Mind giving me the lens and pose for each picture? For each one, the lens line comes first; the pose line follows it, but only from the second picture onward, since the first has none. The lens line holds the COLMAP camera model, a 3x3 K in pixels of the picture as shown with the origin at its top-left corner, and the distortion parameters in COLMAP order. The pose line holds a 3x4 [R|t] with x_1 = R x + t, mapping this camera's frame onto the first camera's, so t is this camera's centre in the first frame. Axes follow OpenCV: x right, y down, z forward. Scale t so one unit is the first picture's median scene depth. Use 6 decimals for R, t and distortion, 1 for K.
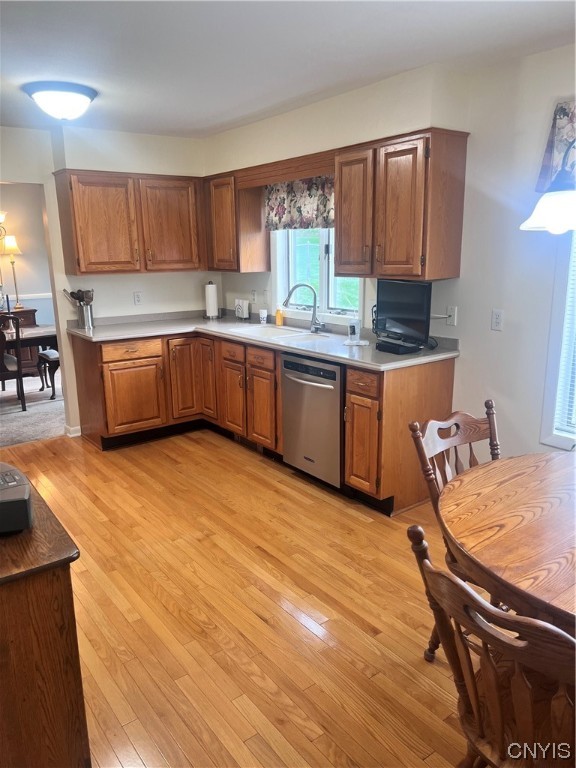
lens RADIAL K [[574.7, 0, 284.5], [0, 574.7, 383.7], [0, 0, 1]] dist [0.030528, -0.033000]
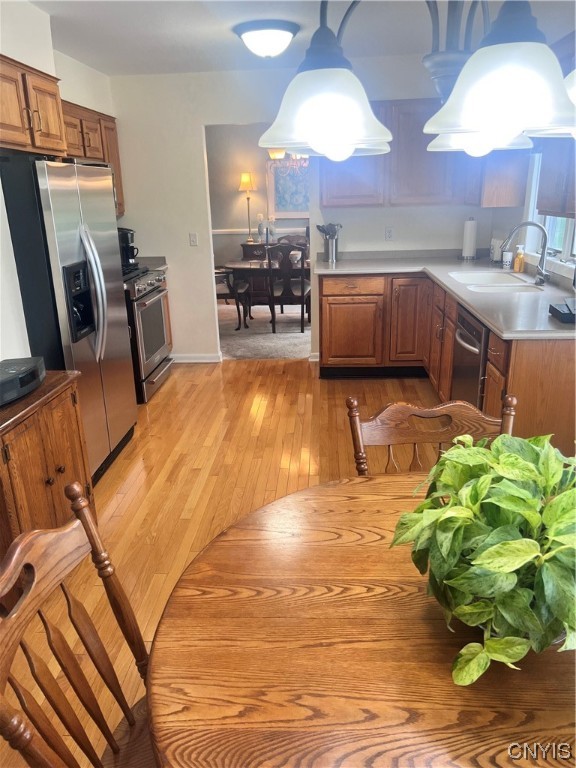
lens RADIAL K [[574.7, 0, 281.4], [0, 574.7, 381.4], [0, 0, 1]] dist [0.030528, -0.033000]
pose [[0.758368, 0.195351, -0.621865, 0.295727], [-0.127797, 0.980079, 0.152030, -0.031270], [0.639176, -0.035822, 0.768226, 0.133998]]
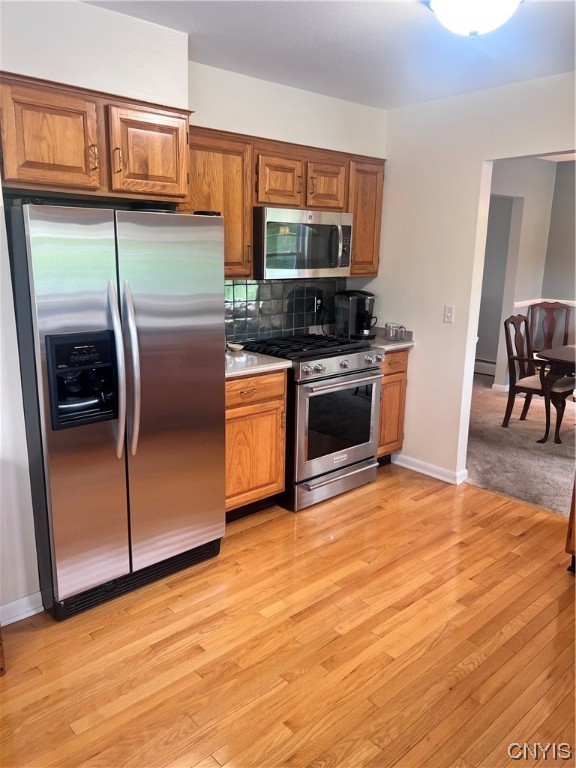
lens RADIAL K [[574.7, 0, 286.4], [0, 574.7, 383.5], [0, 0, 1]] dist [0.030528, -0.033000]
pose [[0.094044, 0.239526, -0.966325, 0.213053], [-0.238251, 0.947837, 0.211757, -0.134928], [0.966640, 0.210314, 0.146205, 0.571914]]
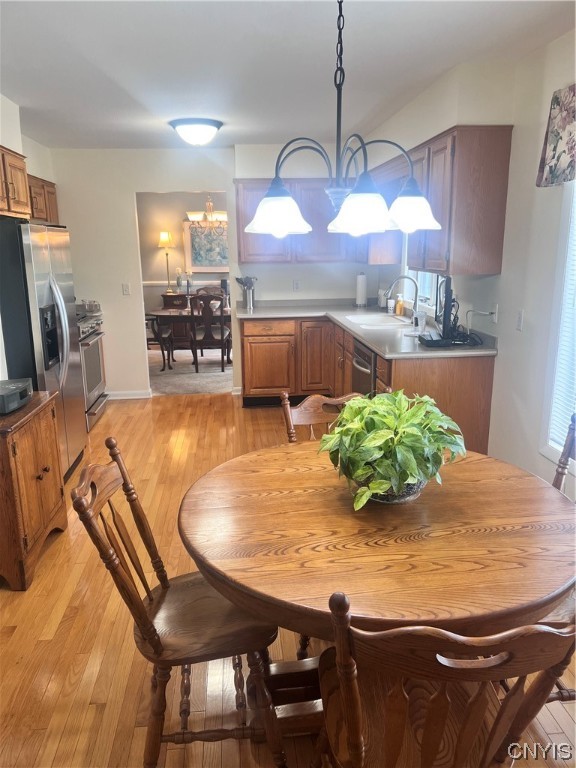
lens RADIAL K [[574.7, 0, 282.9], [0, 574.7, 377.8], [0, 0, 1]] dist [0.030528, -0.033000]
pose [[0.854953, 0.117519, -0.505218, 0.370716], [-0.114538, 0.992726, 0.037093, -0.002888], [0.505902, 0.026154, 0.862194, -0.016226]]
